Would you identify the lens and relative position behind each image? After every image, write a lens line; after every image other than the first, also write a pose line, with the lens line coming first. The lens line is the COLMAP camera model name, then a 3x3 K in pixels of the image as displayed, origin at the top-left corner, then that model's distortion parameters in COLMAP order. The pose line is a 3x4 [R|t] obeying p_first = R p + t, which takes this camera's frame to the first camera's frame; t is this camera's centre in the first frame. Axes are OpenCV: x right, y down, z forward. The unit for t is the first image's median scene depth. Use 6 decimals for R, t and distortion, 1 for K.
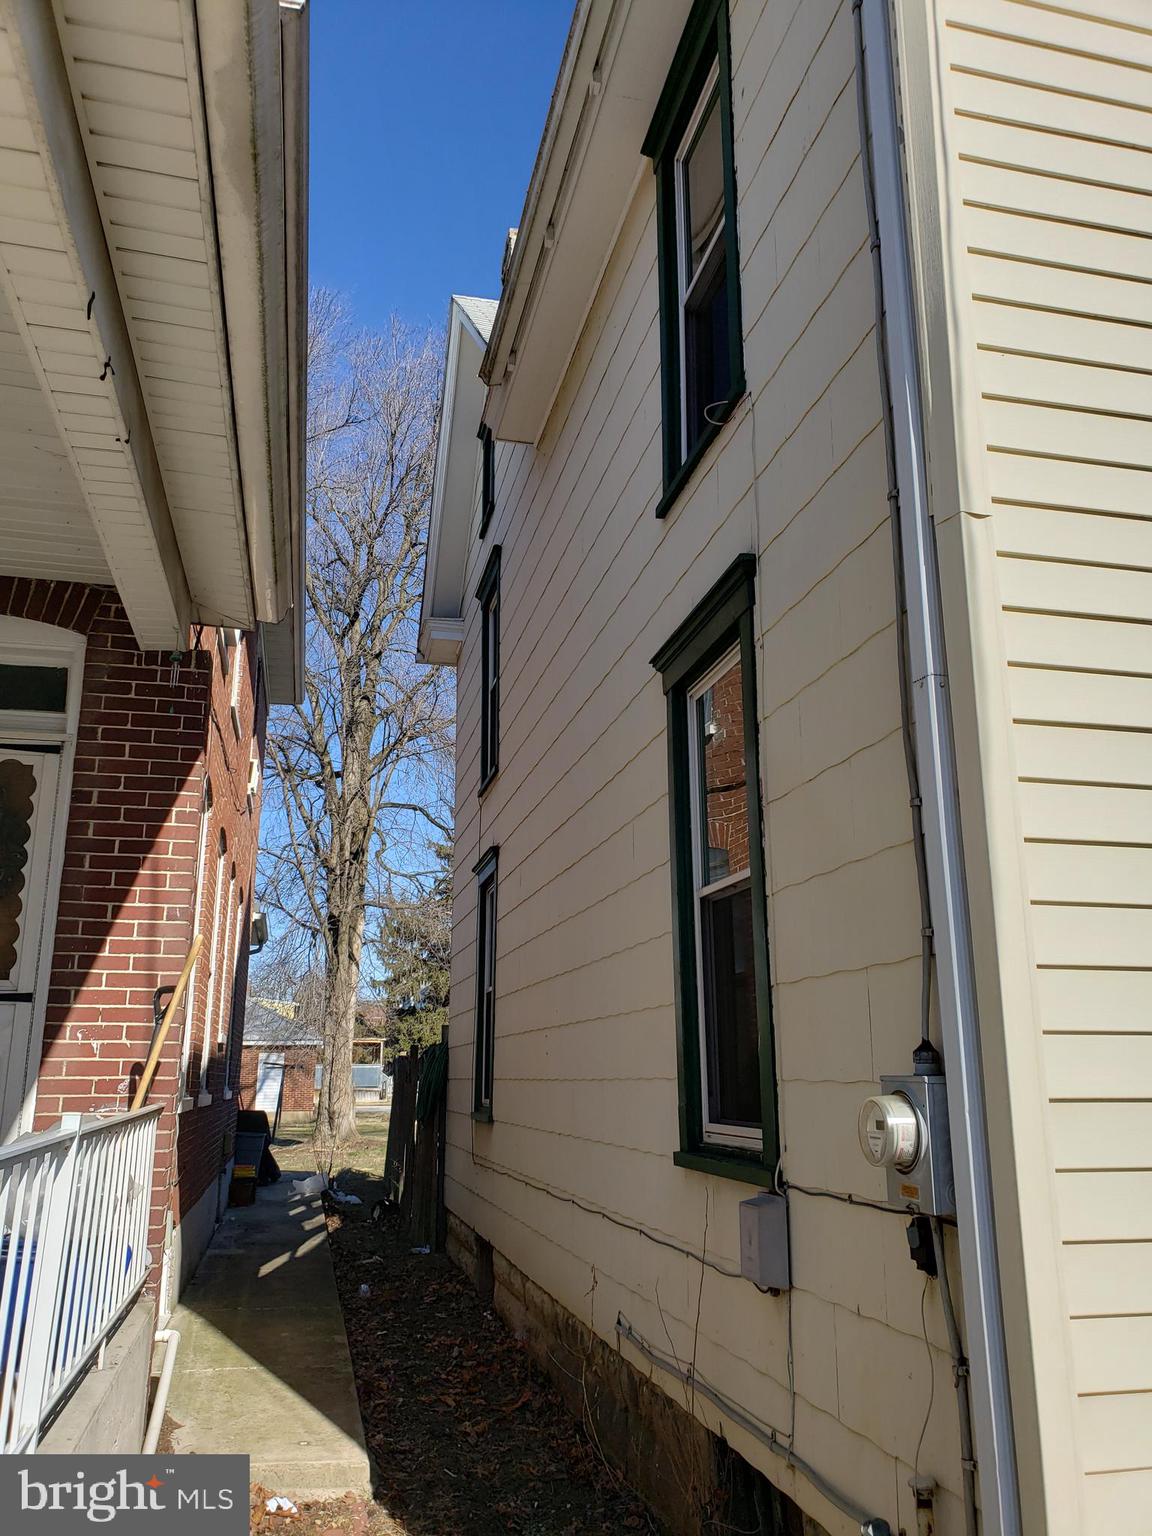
lens RADIAL K [[1203.4, 0, 584.7], [0, 1203.4, 765.4], [0, 0, 1]] dist [0.040303, -0.021926]
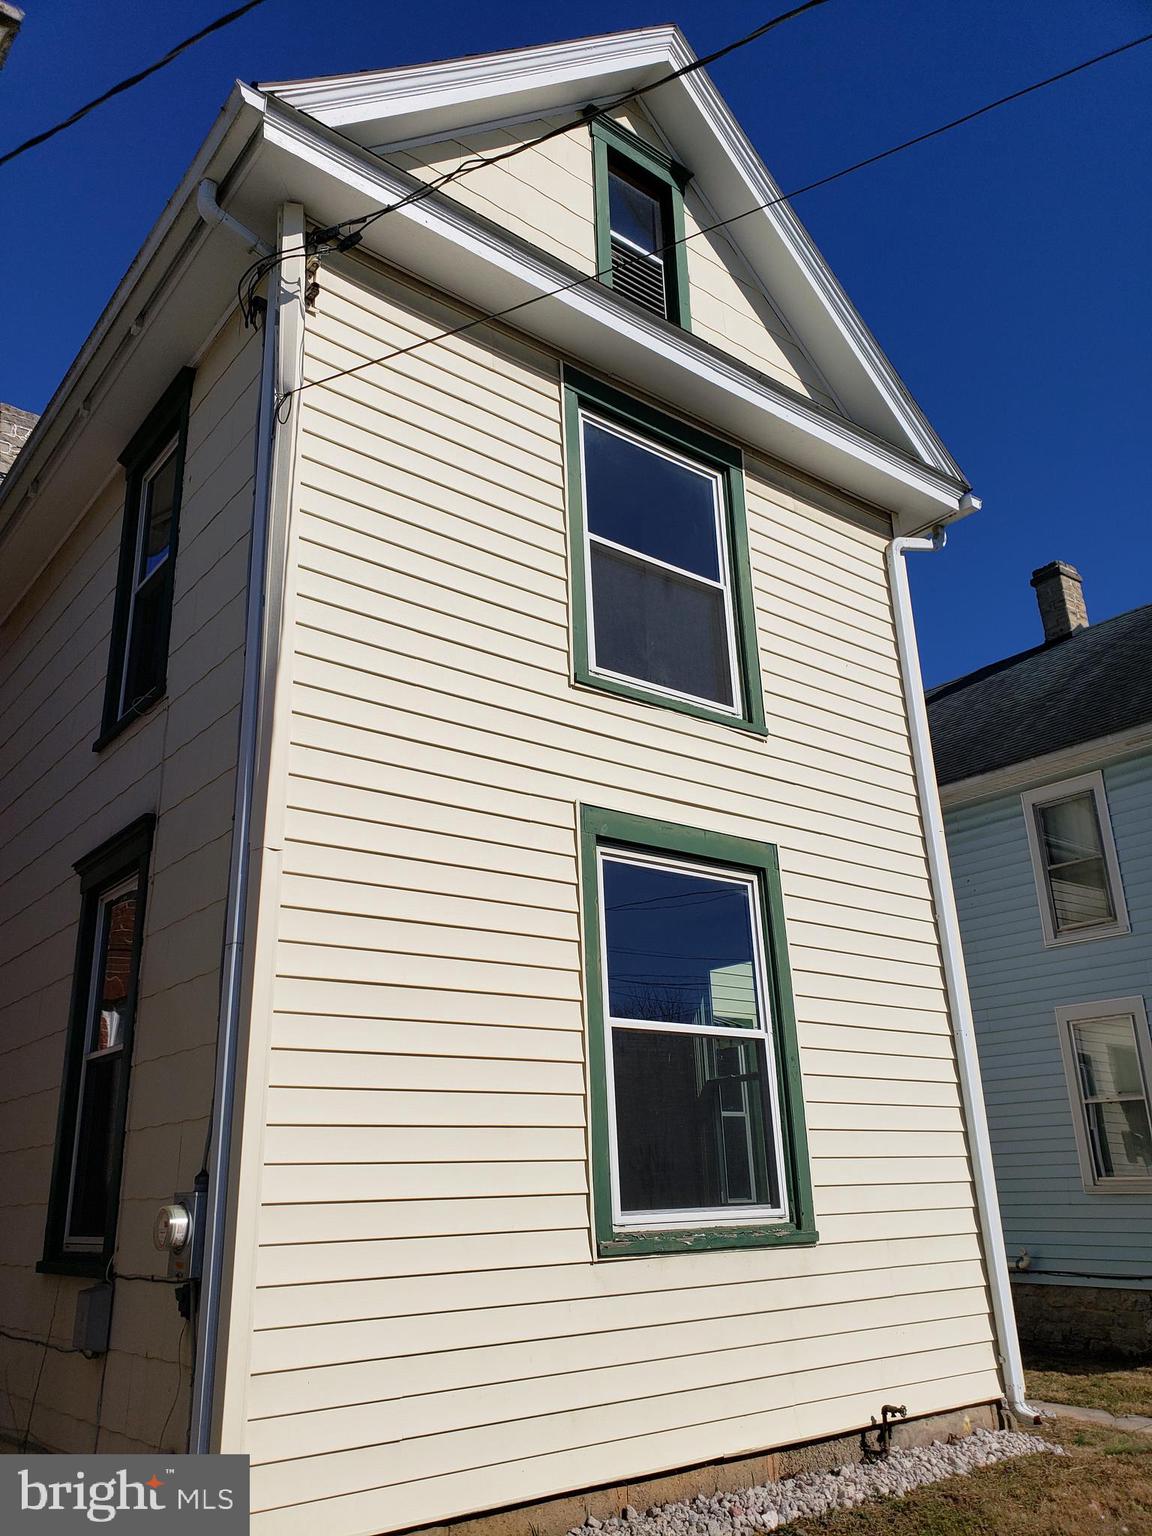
lens RADIAL K [[1203.4, 0, 567.0], [0, 1203.4, 759.3], [0, 0, 1]] dist [0.040303, -0.021926]
pose [[0.908778, 0.118345, 0.400146, 0.004385], [-0.078477, 0.990301, -0.114655, -0.119616], [-0.409833, 0.072794, 0.909251, -0.506626]]
